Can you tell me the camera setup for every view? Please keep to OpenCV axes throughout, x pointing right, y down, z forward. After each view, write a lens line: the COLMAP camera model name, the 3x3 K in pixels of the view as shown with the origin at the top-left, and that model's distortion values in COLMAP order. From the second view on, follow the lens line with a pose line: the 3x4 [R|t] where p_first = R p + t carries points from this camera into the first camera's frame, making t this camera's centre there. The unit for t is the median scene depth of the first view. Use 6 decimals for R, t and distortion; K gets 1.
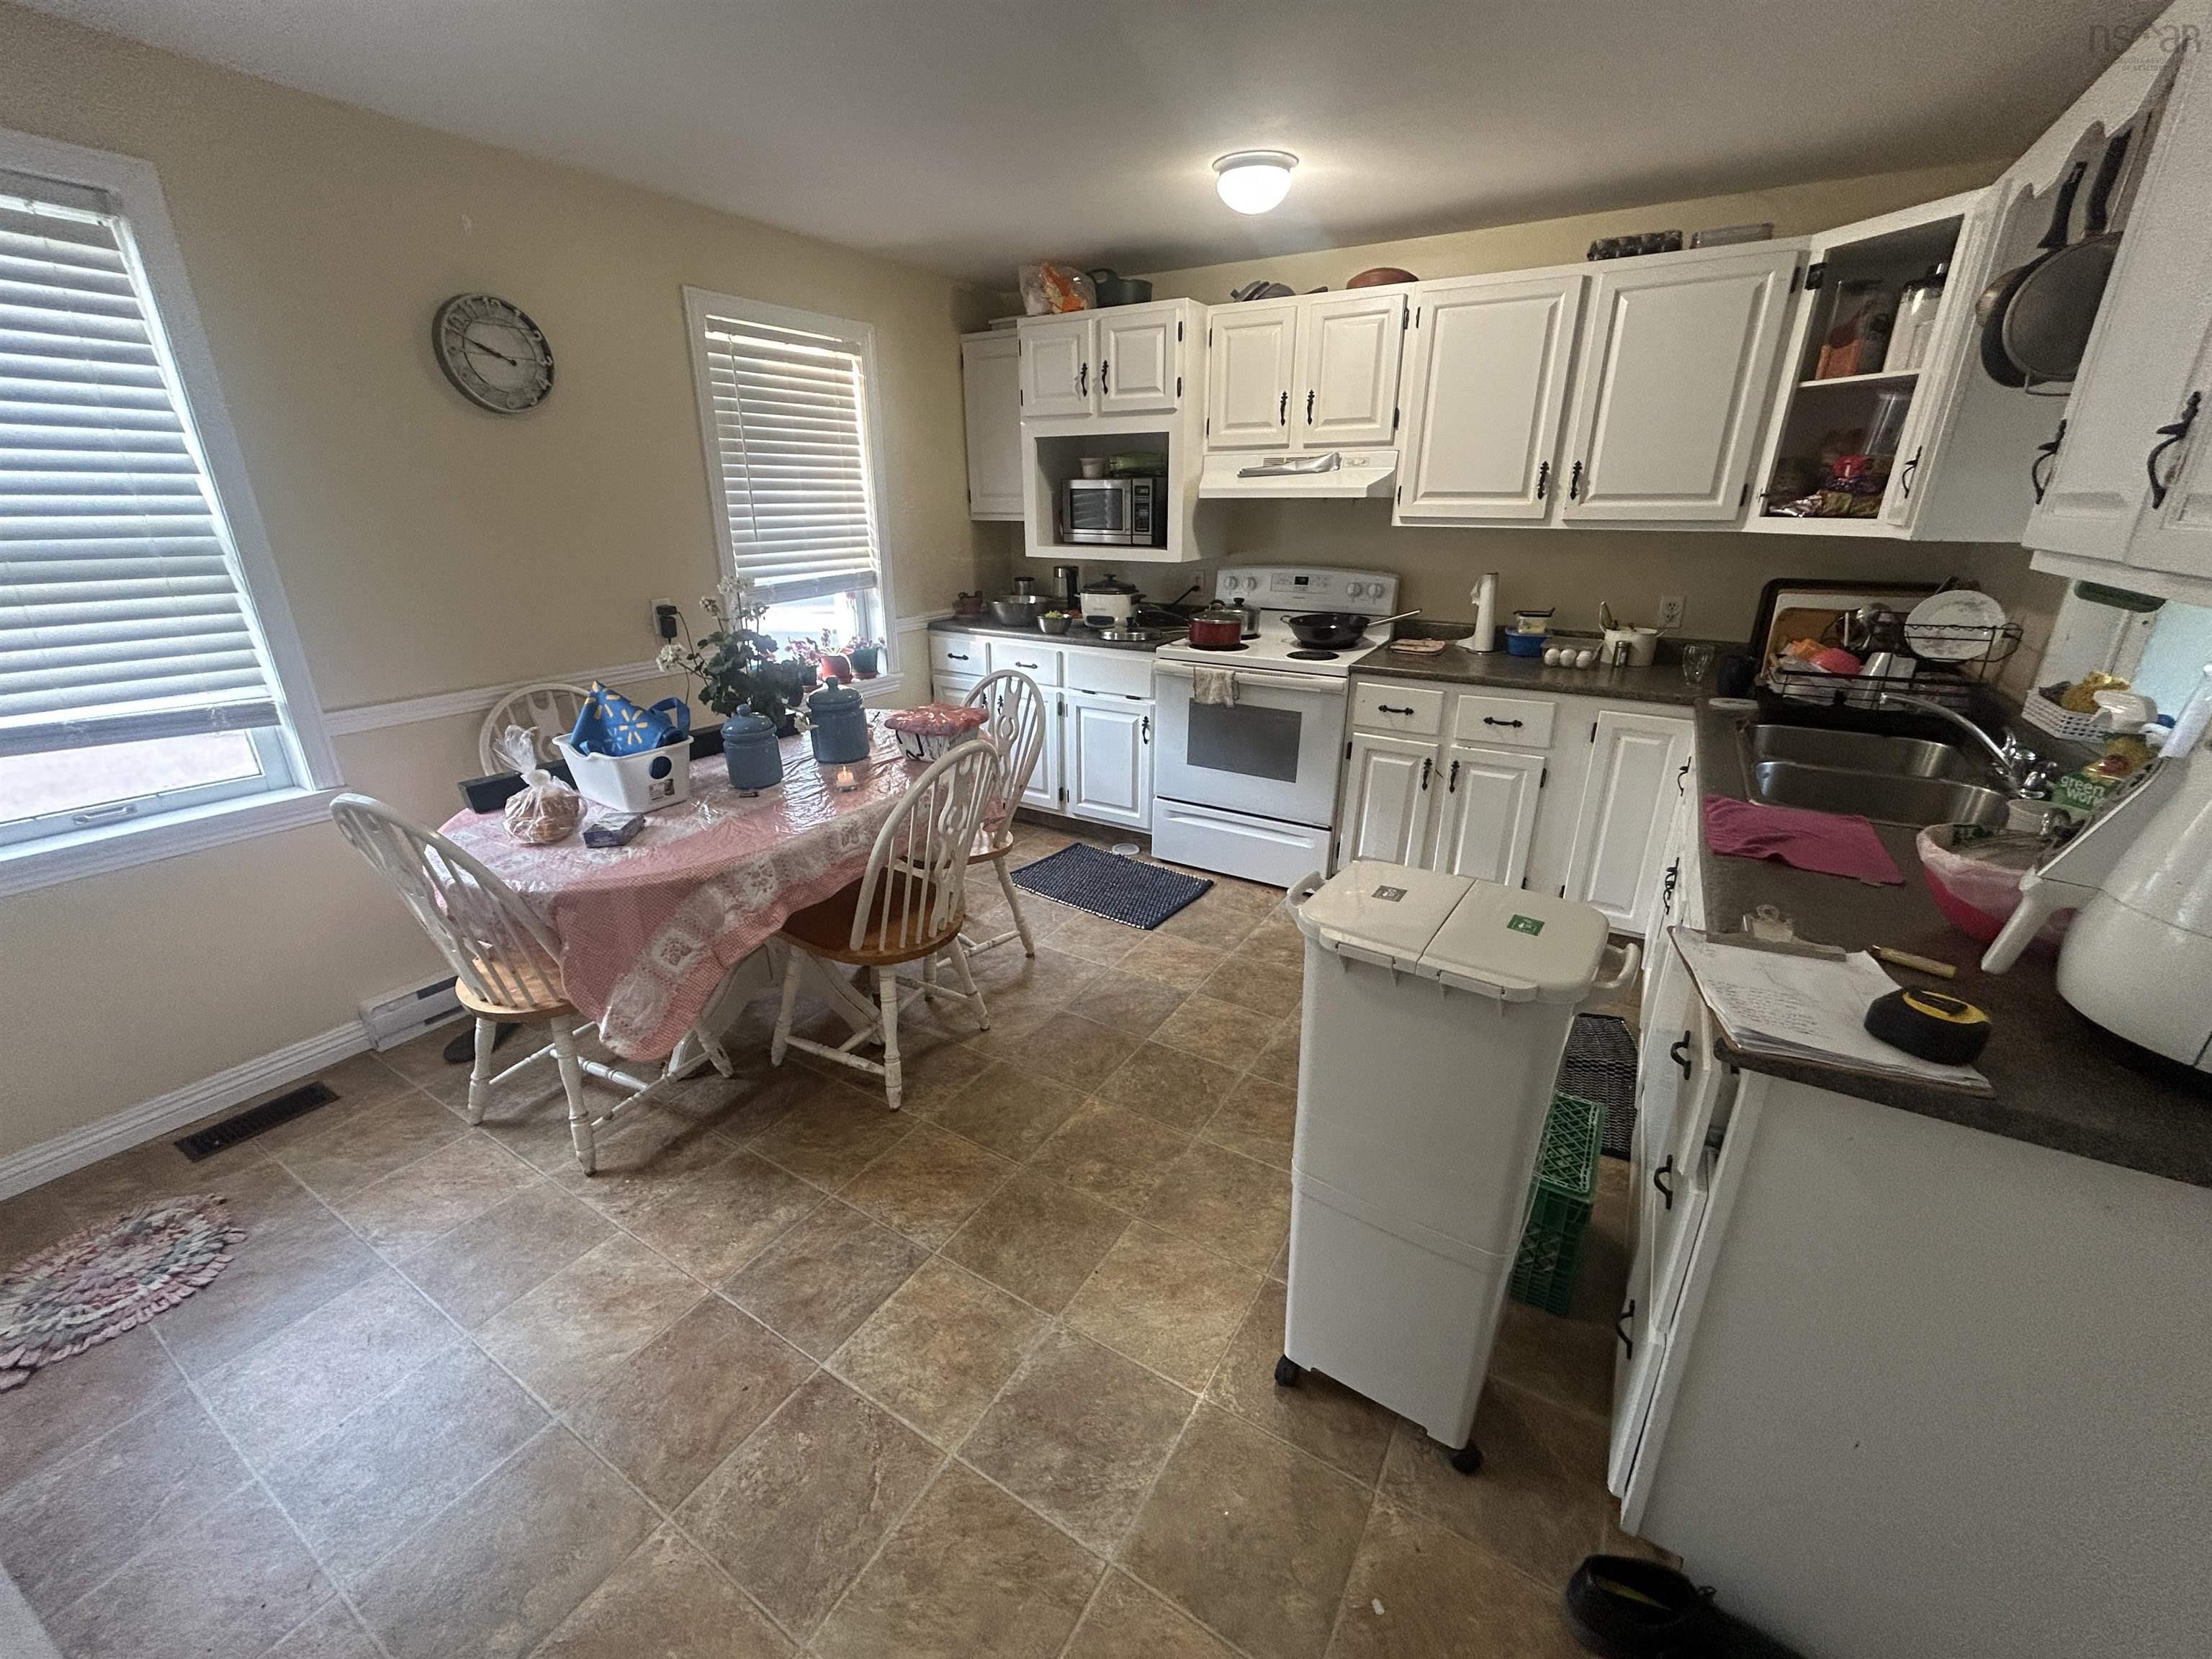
lens RADIAL K [[887.2, 0, 1106.0], [0, 887.2, 819.2], [0, 0, 1]] dist [0.000237, 0.000161]
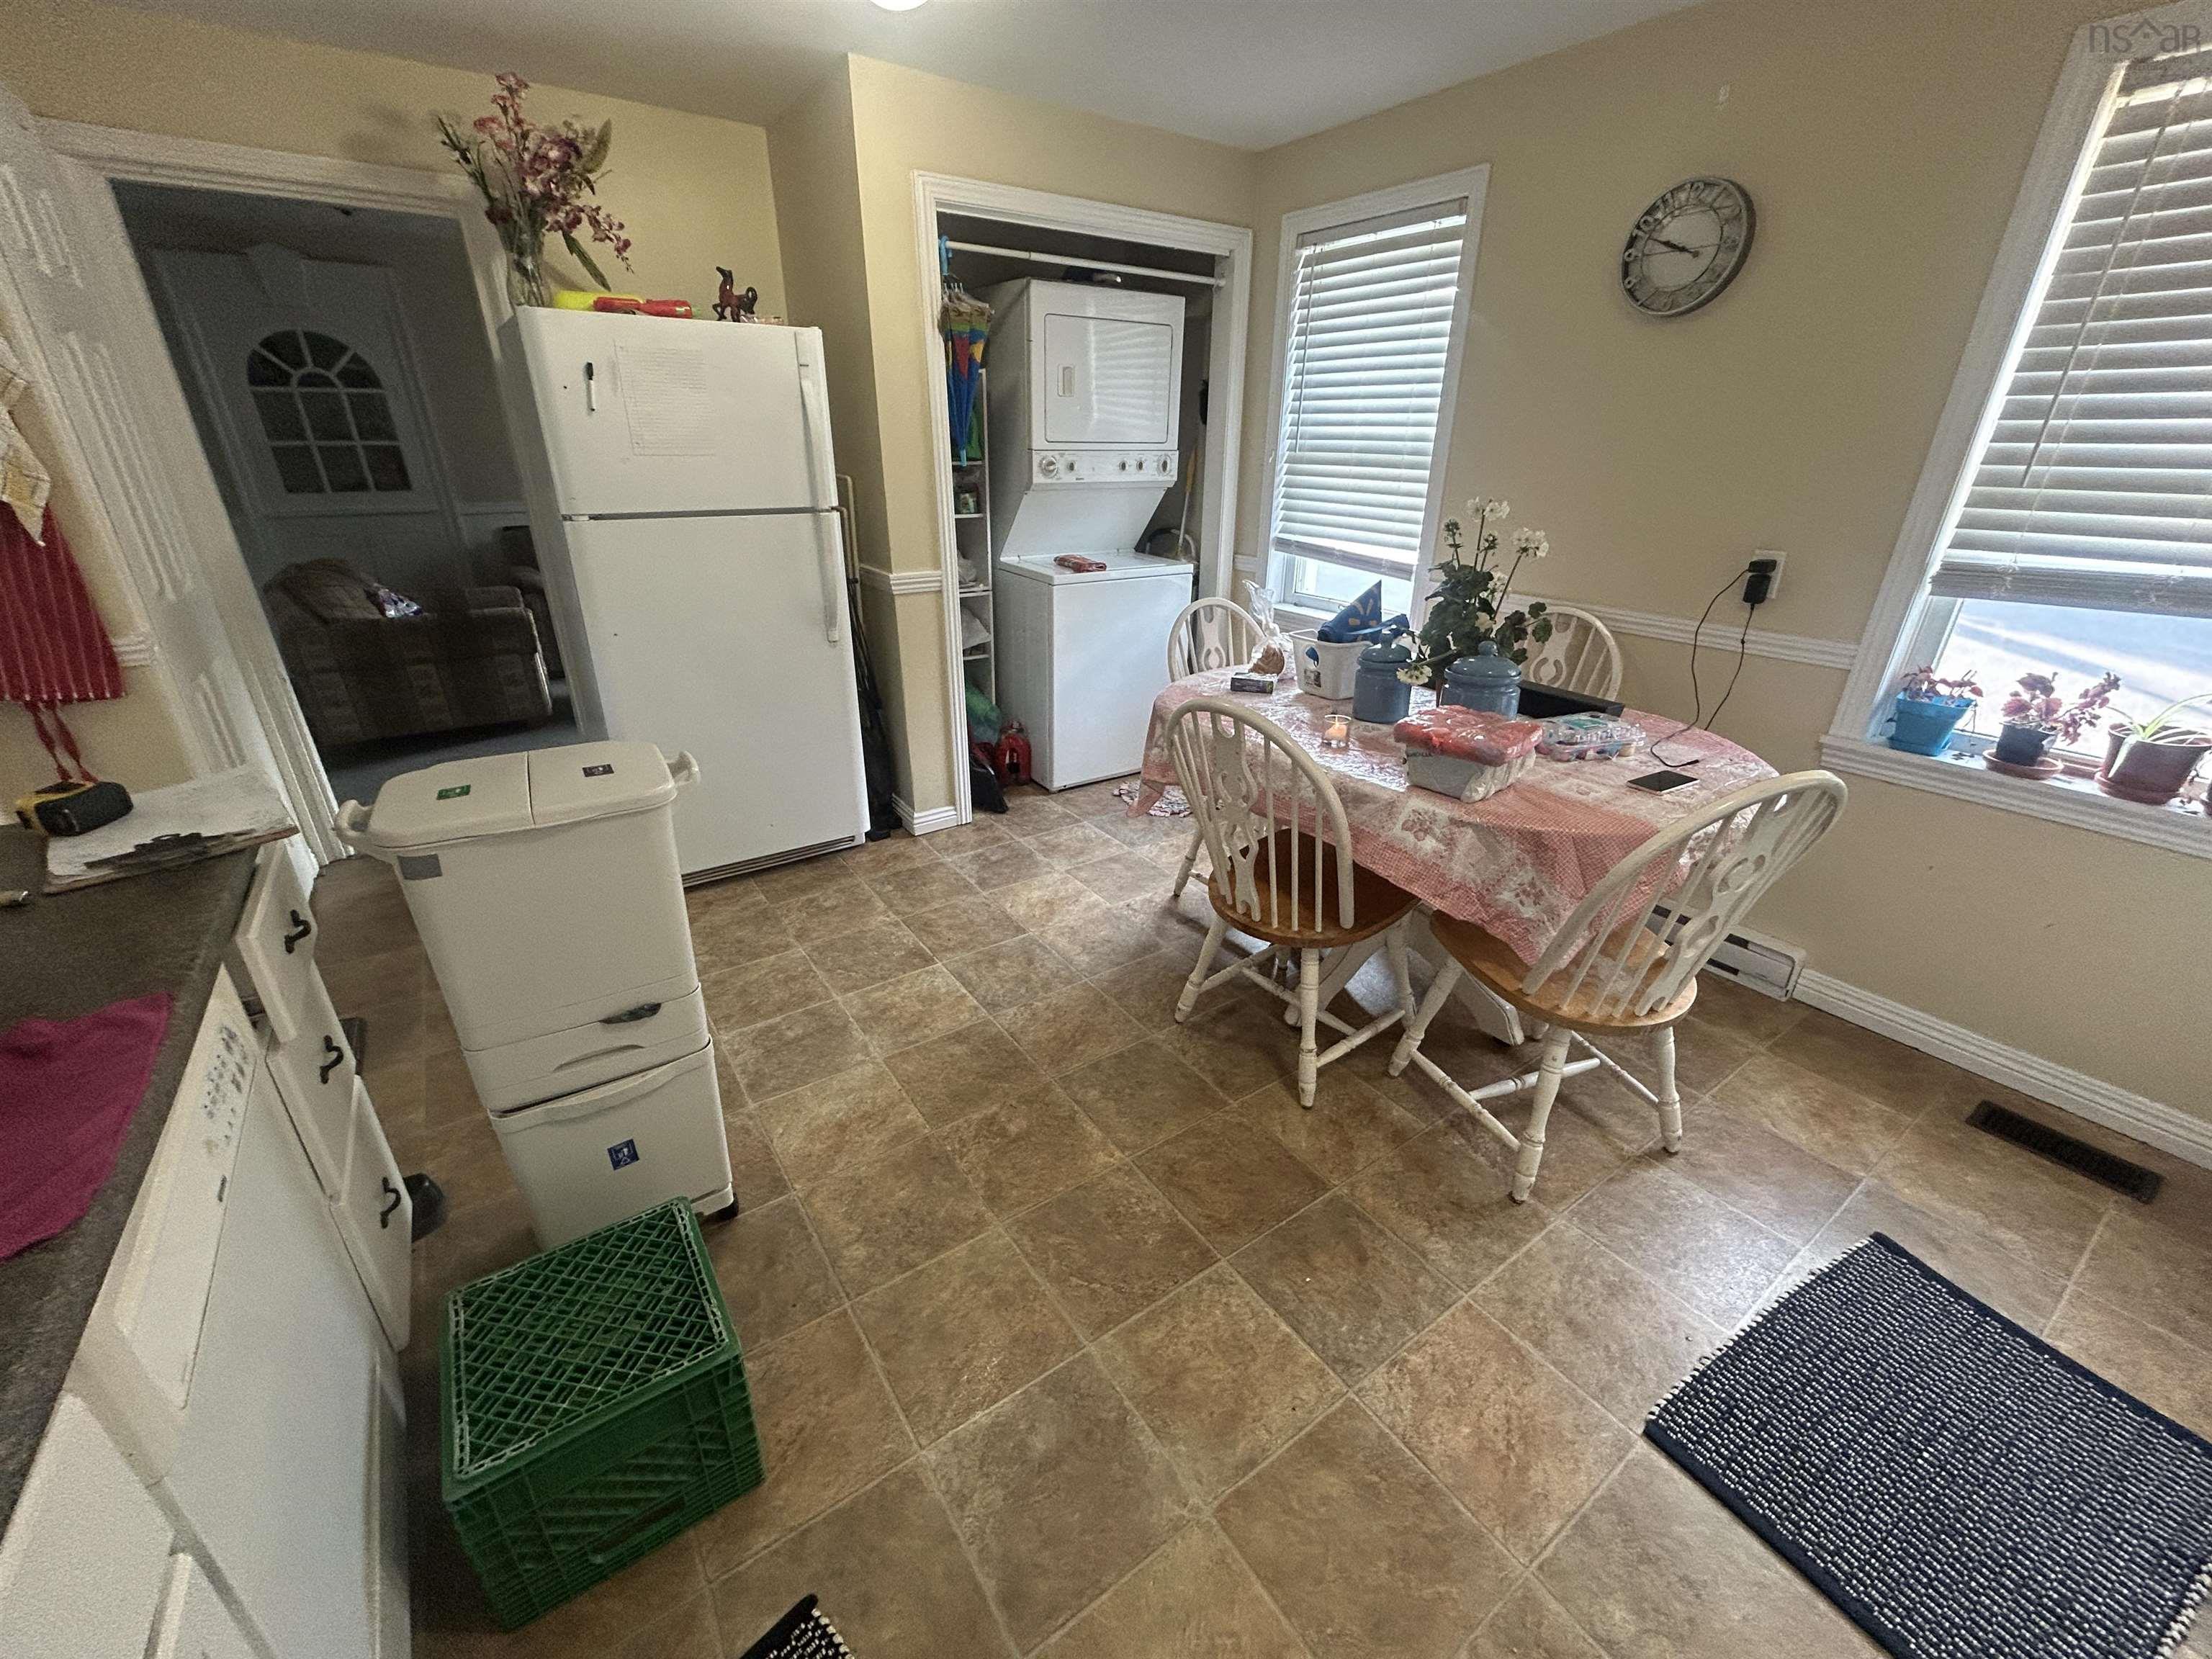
lens RADIAL K [[887.2, 0, 1106.1], [0, 887.2, 835.6], [0, 0, 1]] dist [0.000237, 0.000161]
pose [[-0.399952, 0.362856, -0.841649, 0.642334], [-0.330826, 0.799233, 0.501778, -0.363024], [0.854747, 0.479127, -0.199613, 1.154763]]
